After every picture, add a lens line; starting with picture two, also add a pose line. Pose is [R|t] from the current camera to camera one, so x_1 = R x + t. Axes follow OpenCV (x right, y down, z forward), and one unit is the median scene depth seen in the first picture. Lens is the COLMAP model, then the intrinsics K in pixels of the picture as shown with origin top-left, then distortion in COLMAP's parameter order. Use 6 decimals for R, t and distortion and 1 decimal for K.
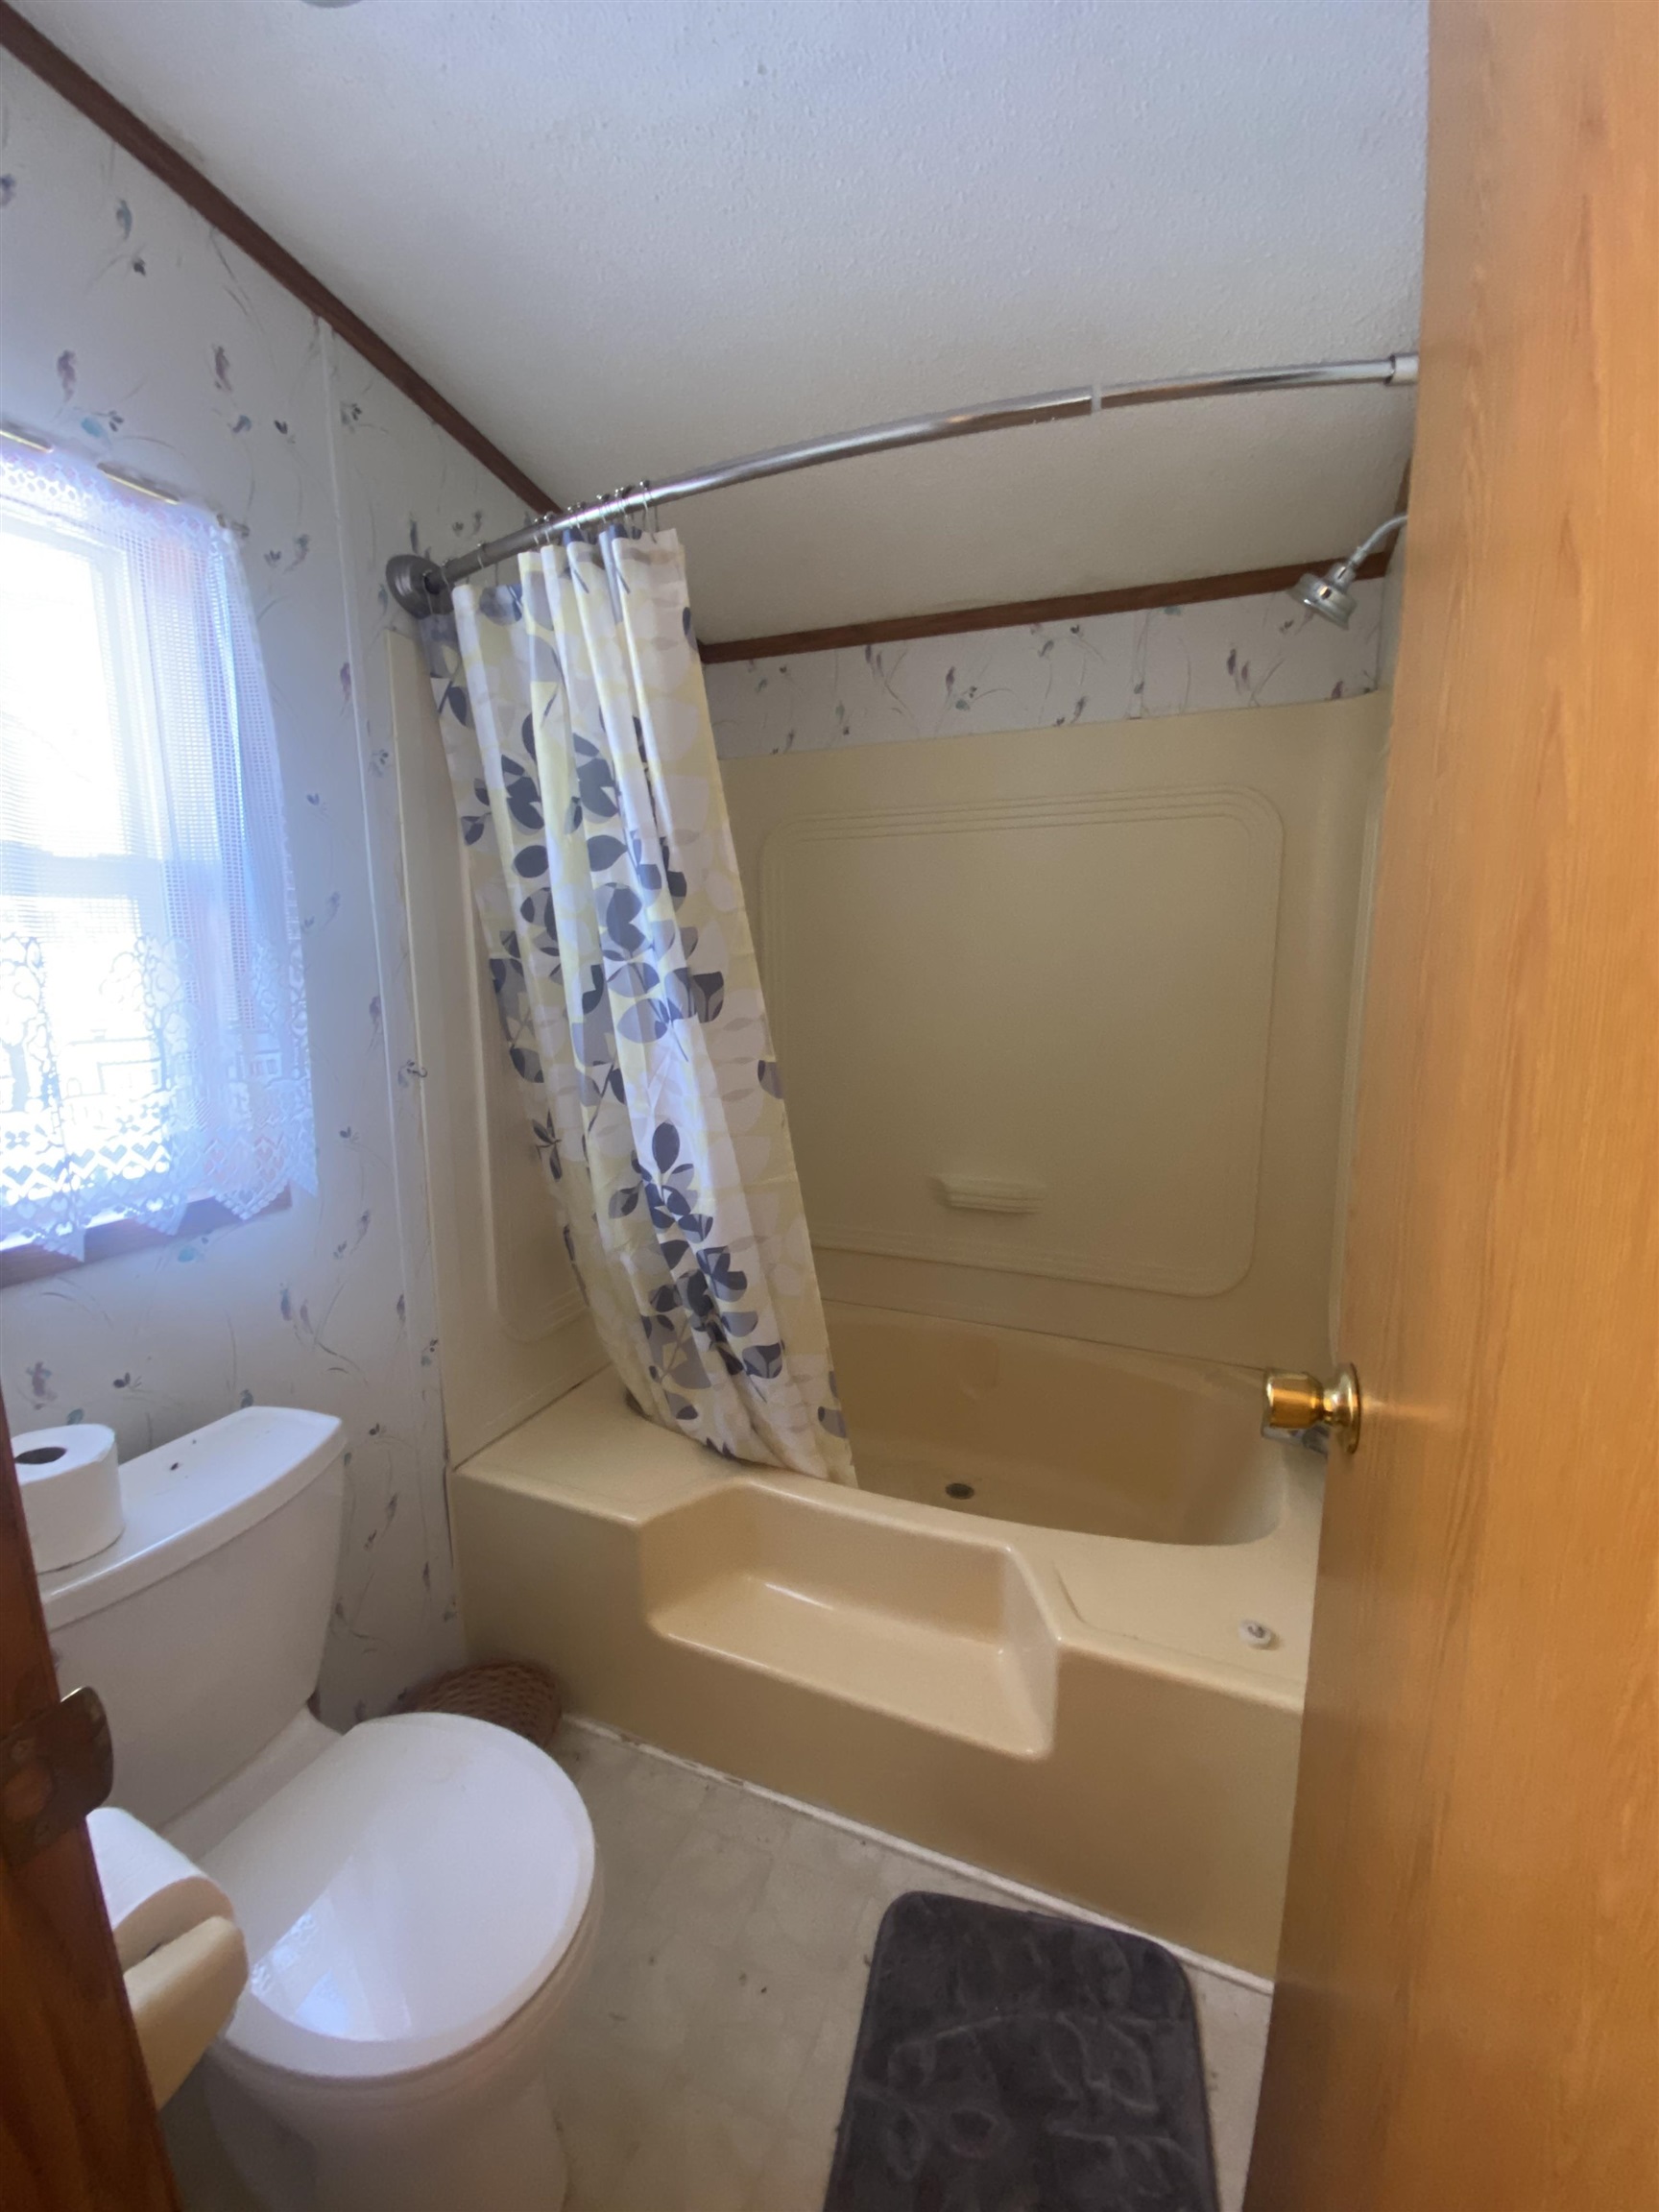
lens RADIAL K [[909.1, 0, 833.2], [0, 909.1, 1095.6], [0, 0, 1]] dist [-0.030598, -0.000486]
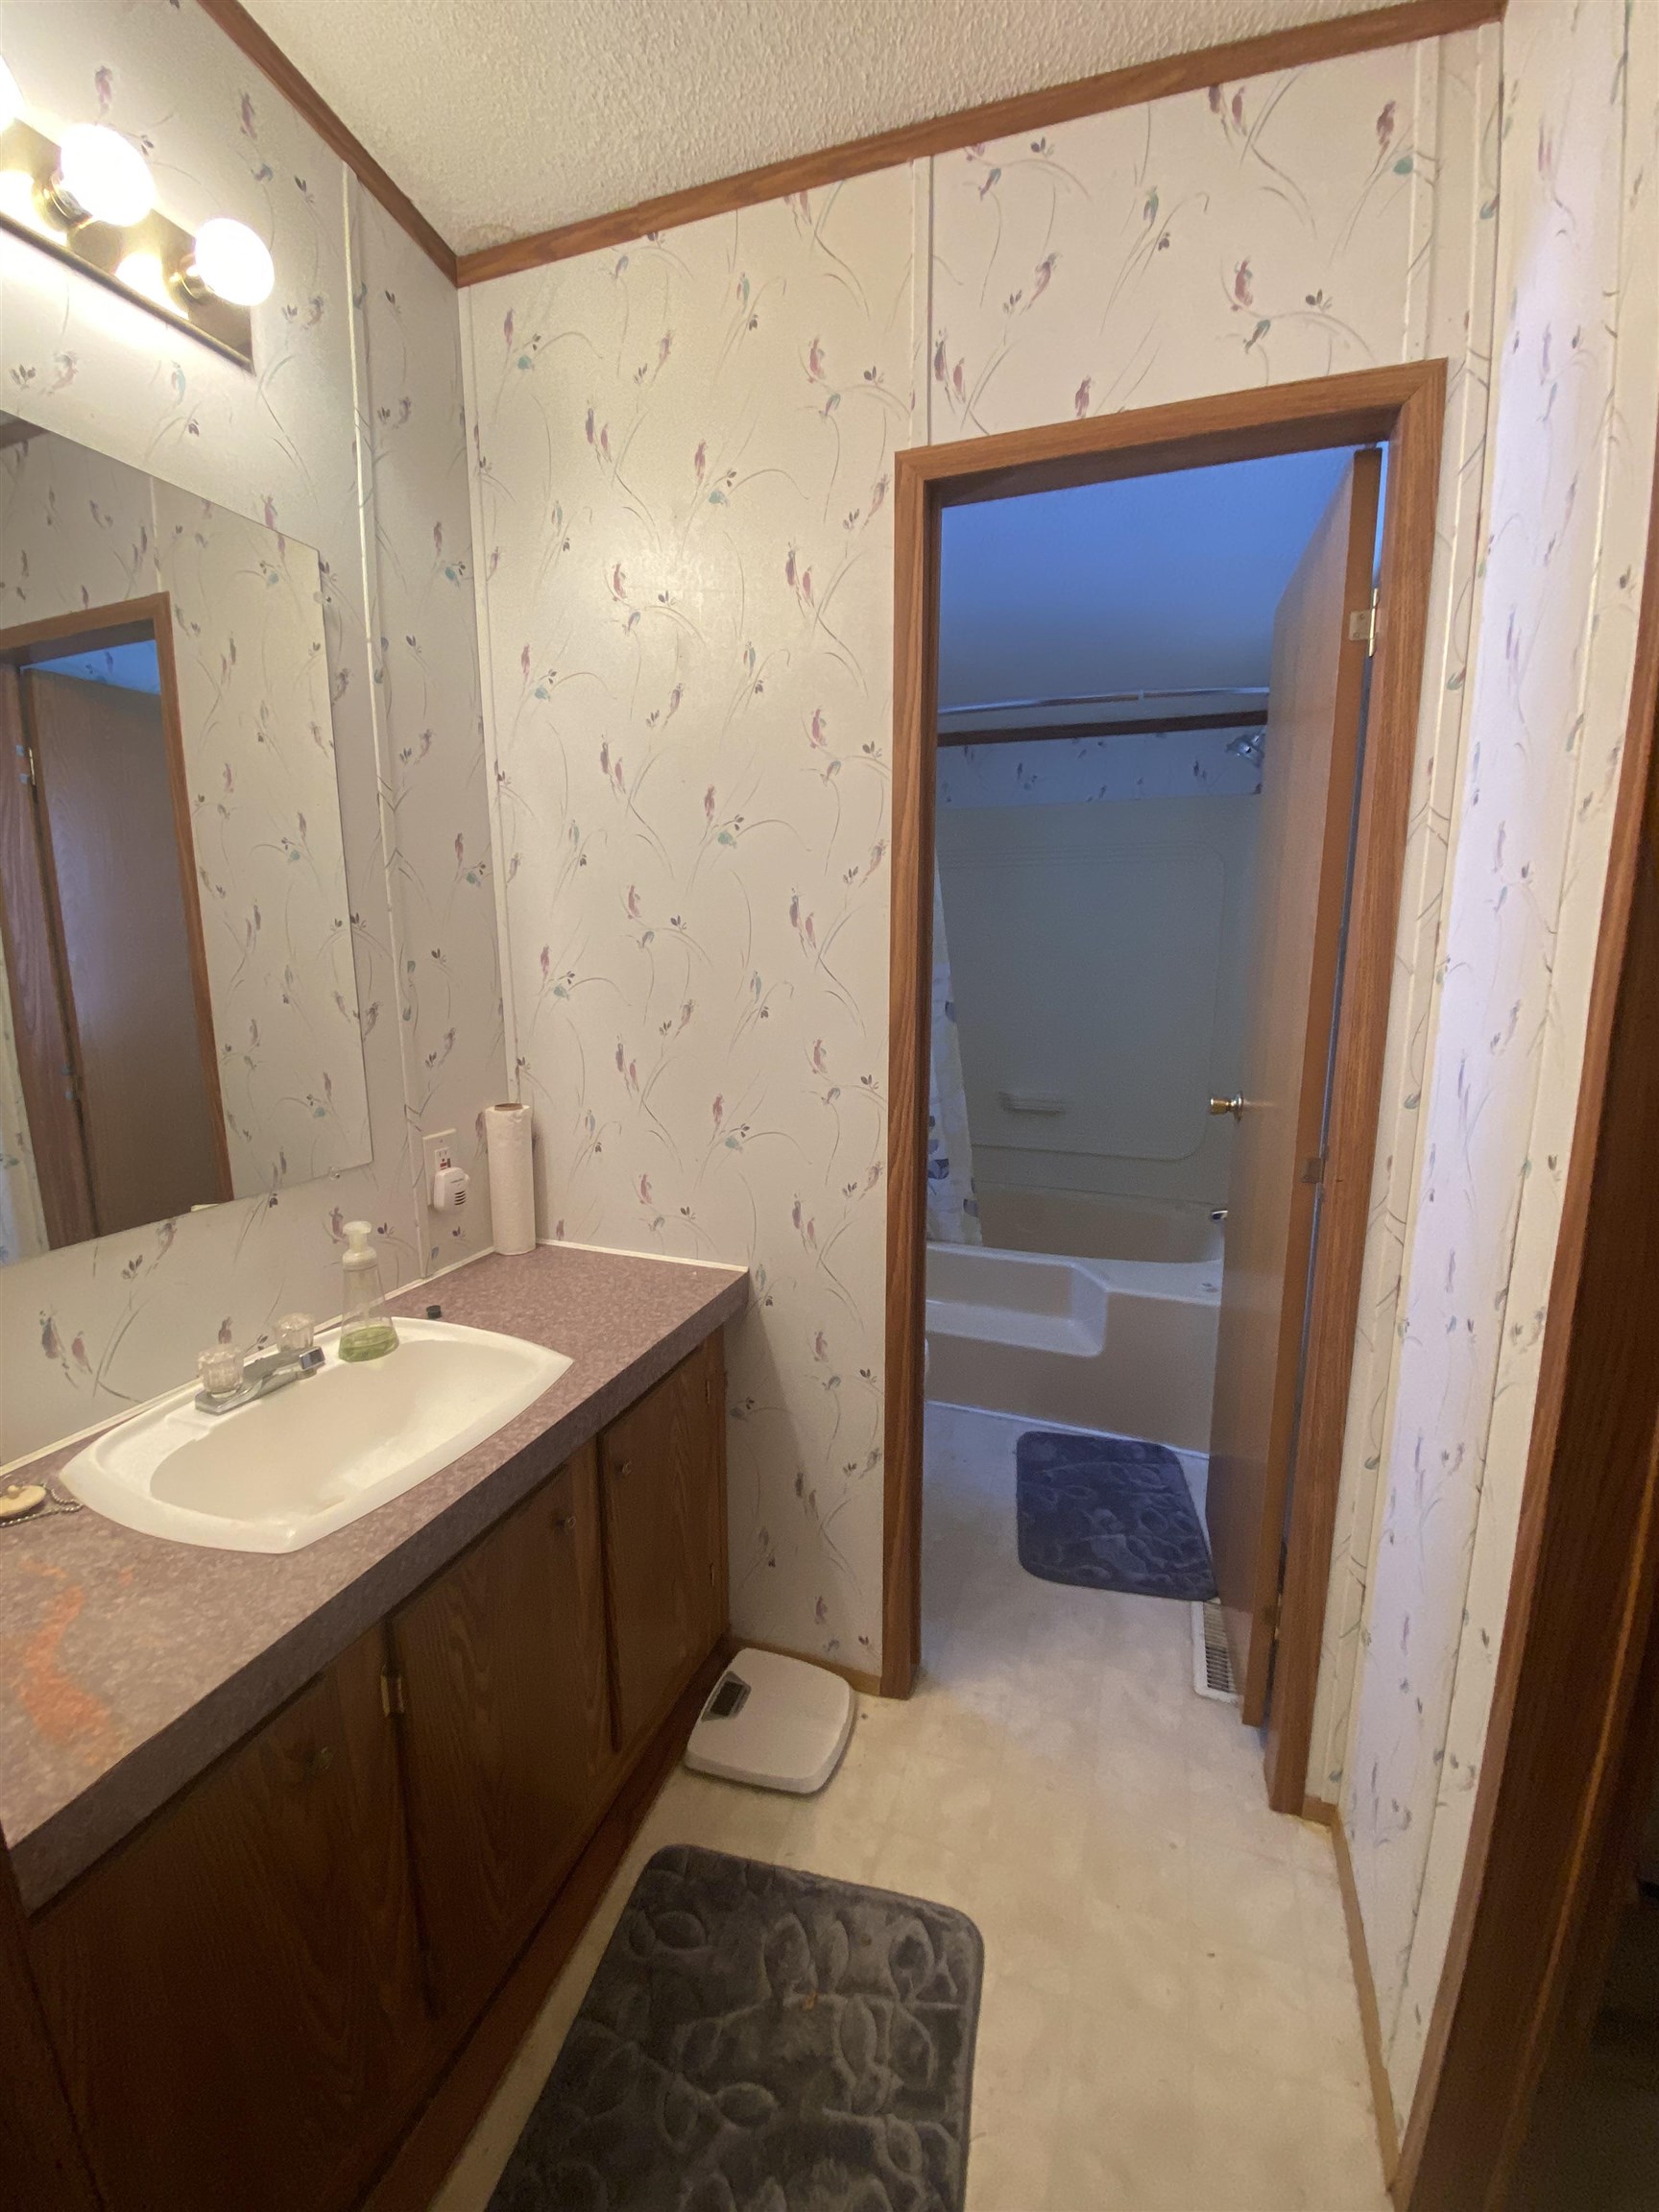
lens RADIAL K [[909.1, 0, 829.2], [0, 909.1, 1106.8], [0, 0, 1]] dist [-0.030598, -0.000486]
pose [[0.999195, 0.002936, 0.040022, -0.387004], [-0.003576, 0.999867, 0.015915, 0.149046], [-0.039969, -0.016046, 0.999072, -0.838320]]
